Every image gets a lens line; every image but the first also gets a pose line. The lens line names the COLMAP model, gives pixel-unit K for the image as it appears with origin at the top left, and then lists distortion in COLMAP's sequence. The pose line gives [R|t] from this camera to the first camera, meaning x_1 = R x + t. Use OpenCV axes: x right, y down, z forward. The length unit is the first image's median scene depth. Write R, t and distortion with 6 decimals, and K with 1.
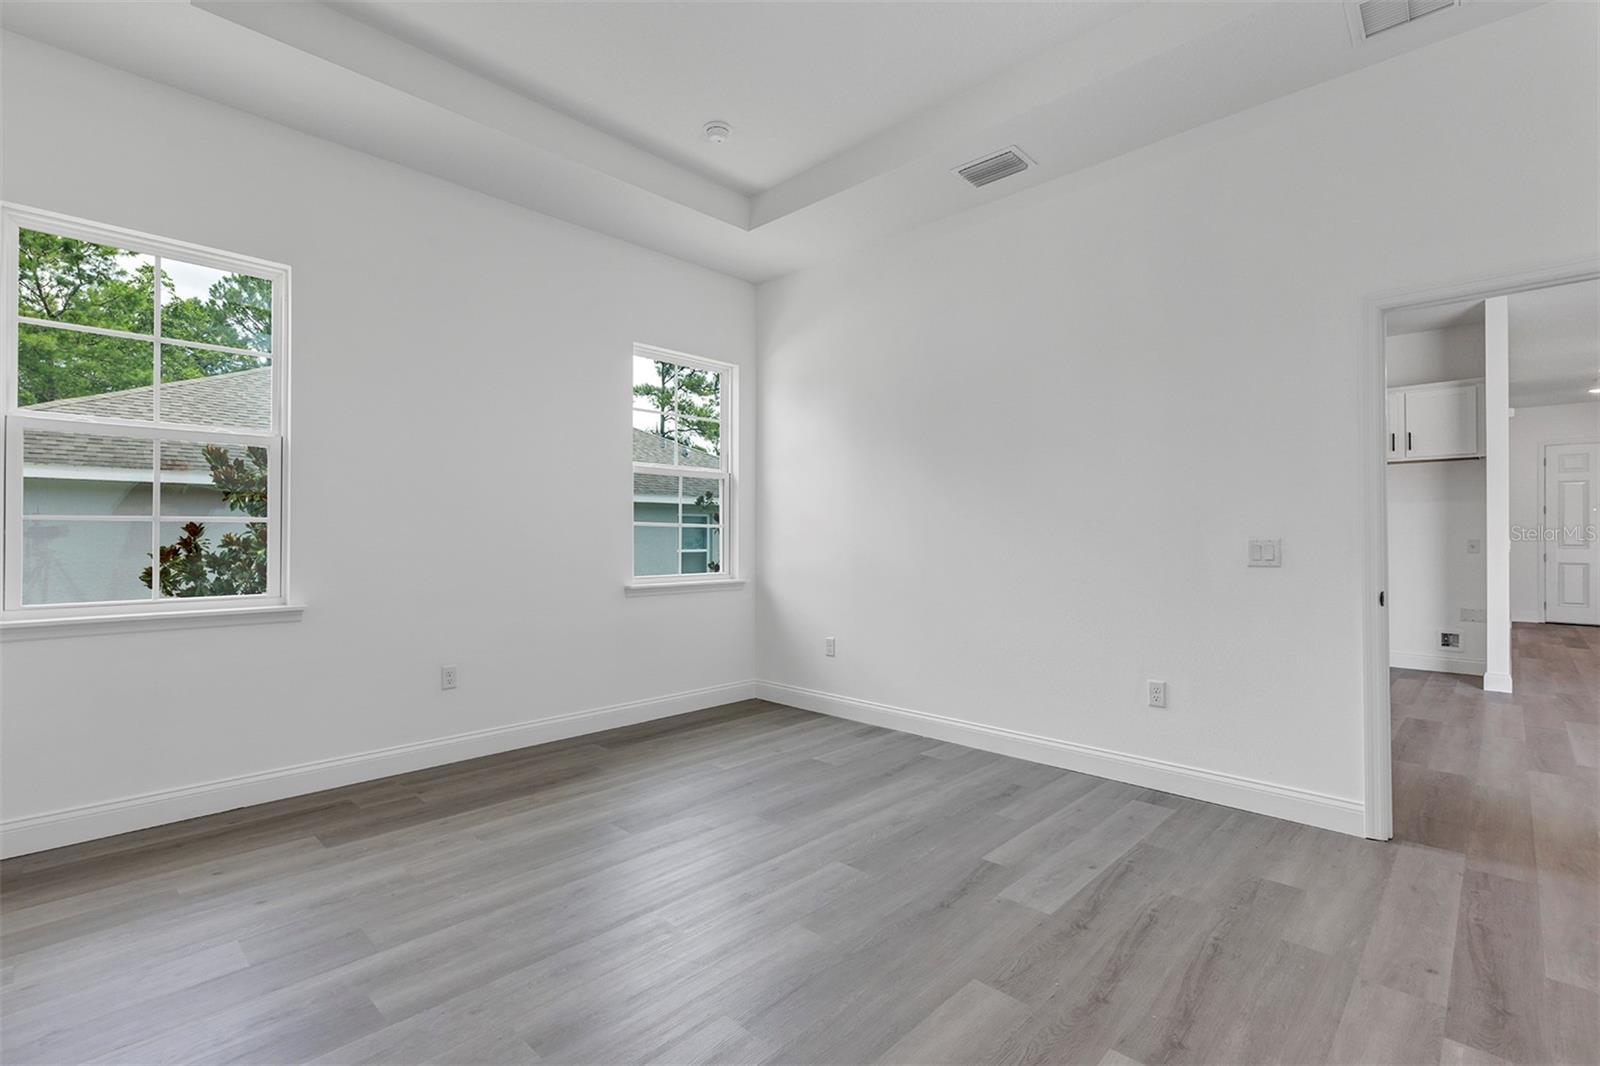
lens RADIAL K [[721.1, 0, 808.7], [0, 721.1, 529.3], [0, 0, 1]] dist [0.007816, 0.000092]
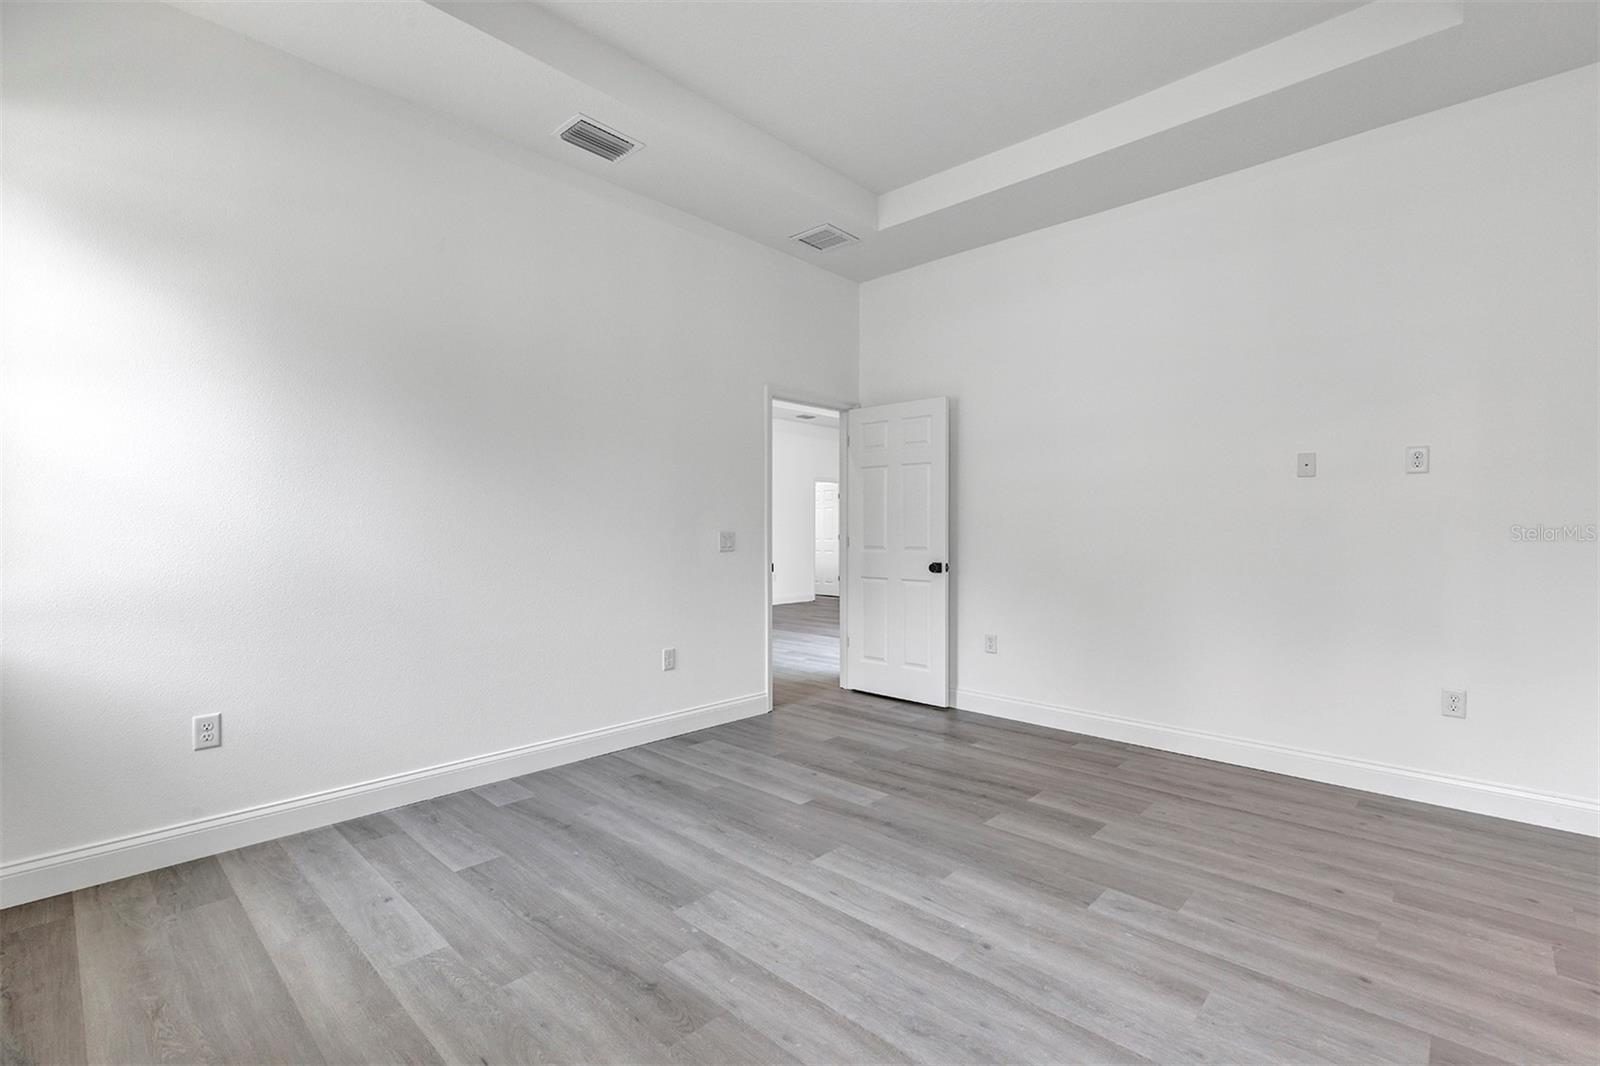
lens RADIAL K [[721.1, 0, 770.5], [0, 721.1, 526.8], [0, 0, 1]] dist [0.007816, 0.000092]
pose [[0.016353, 0.004695, 0.999855, -0.792098], [-0.012706, 0.999909, -0.004488, 0.007954], [-0.999786, -0.012631, 0.016411, 0.874468]]
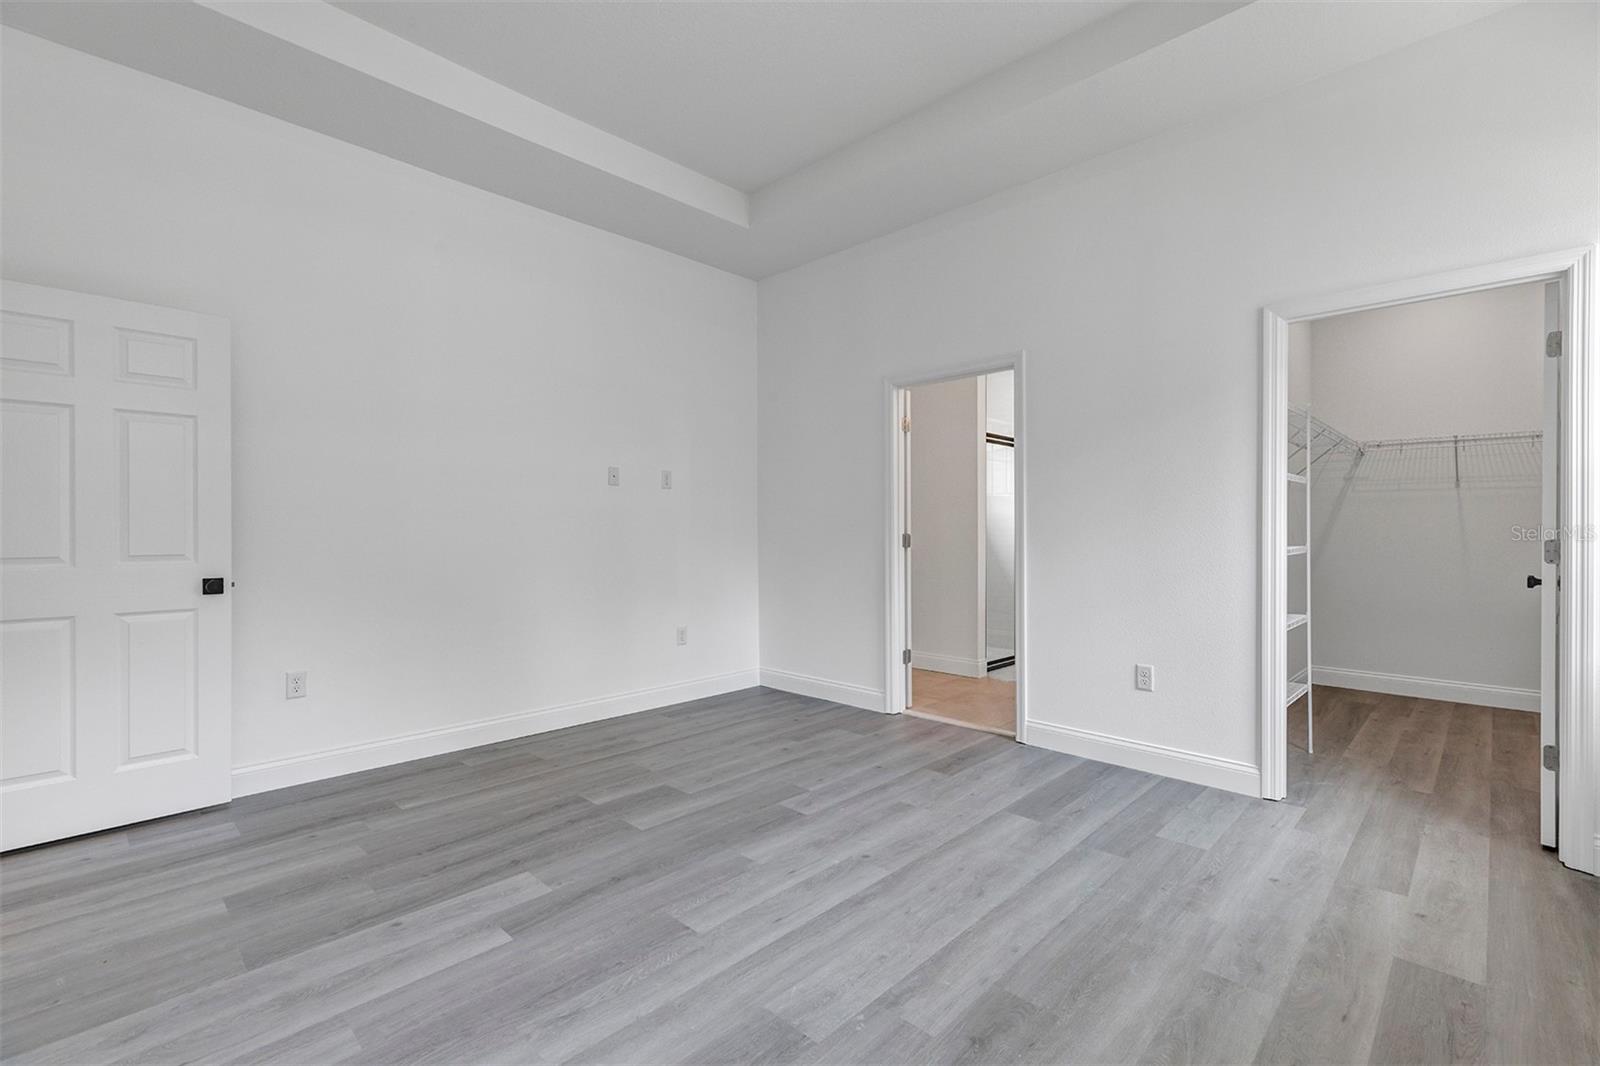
lens RADIAL K [[721.1, 0, 822.4], [0, 721.1, 535.6], [0, 0, 1]] dist [0.007816, 0.000092]
pose [[-0.999950, 0.001047, -0.009969, -0.074345], [0.001038, 0.999999, 0.000932, 0.015078], [0.009969, 0.000921, -0.999950, 1.509110]]
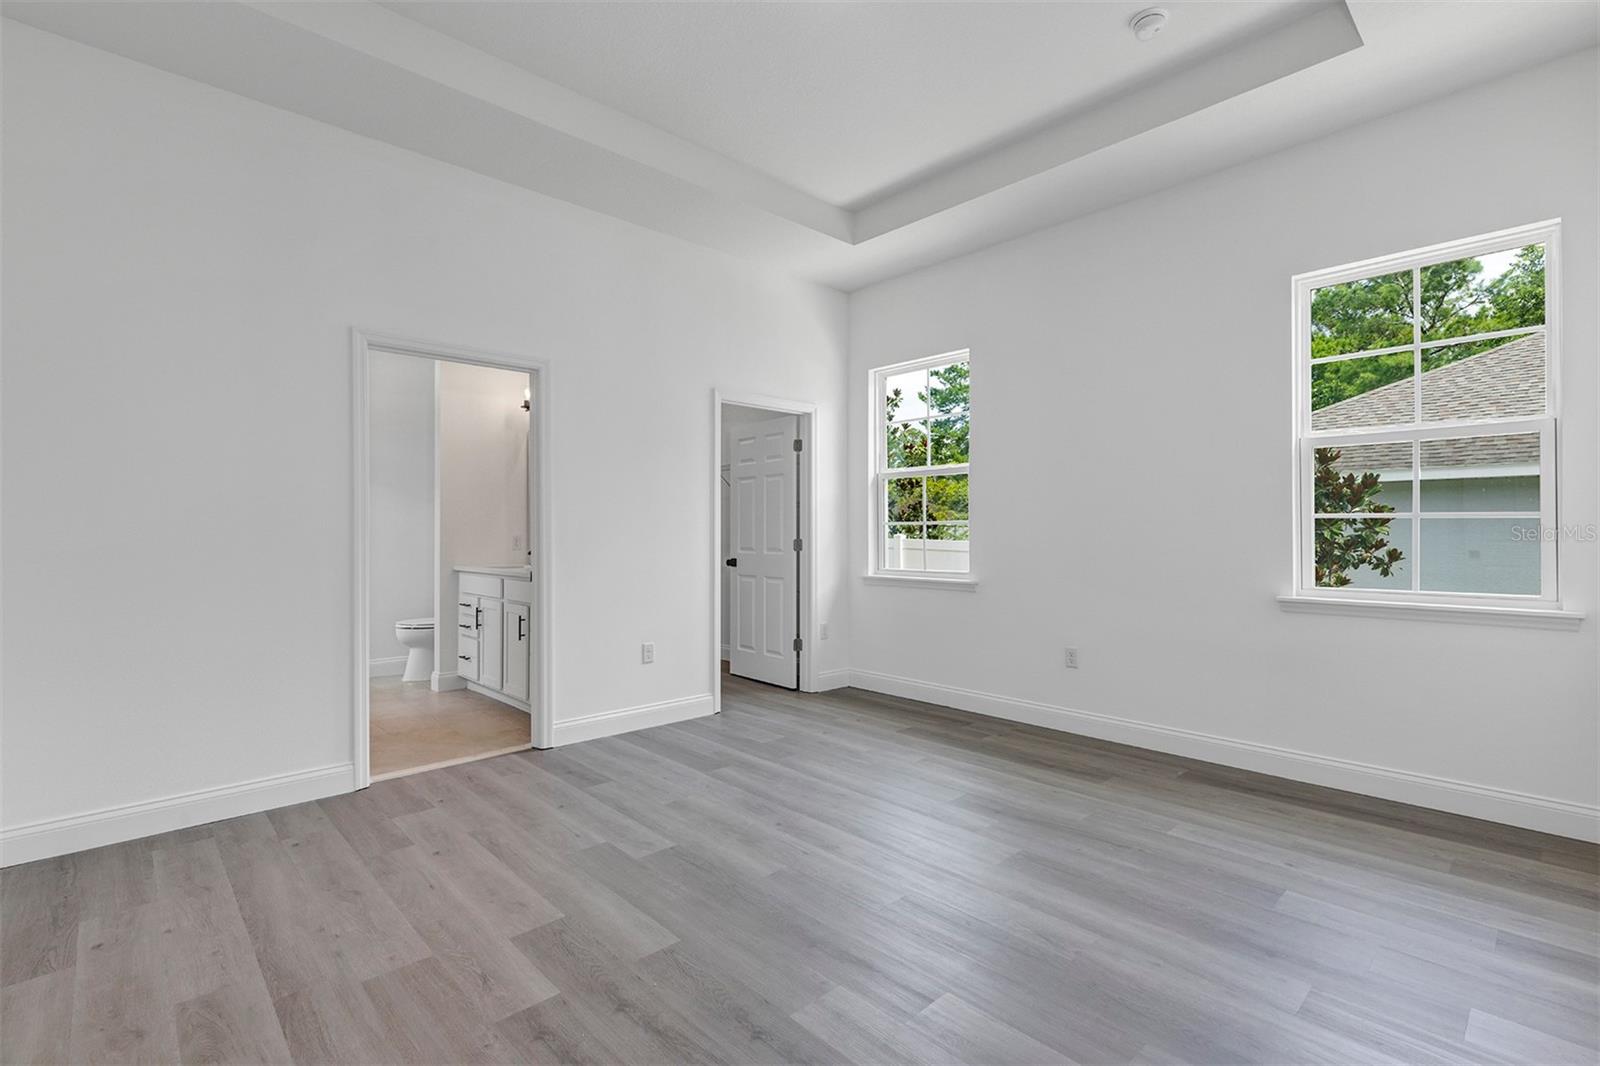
lens RADIAL K [[721.1, 0, 786.2], [0, 721.1, 528.9], [0, 0, 1]] dist [0.007816, 0.000092]
pose [[-0.054996, -0.006998, -0.998462, 0.803143], [0.012551, 0.999892, -0.007700, 0.008062], [0.998408, -0.012955, -0.054902, 0.750975]]
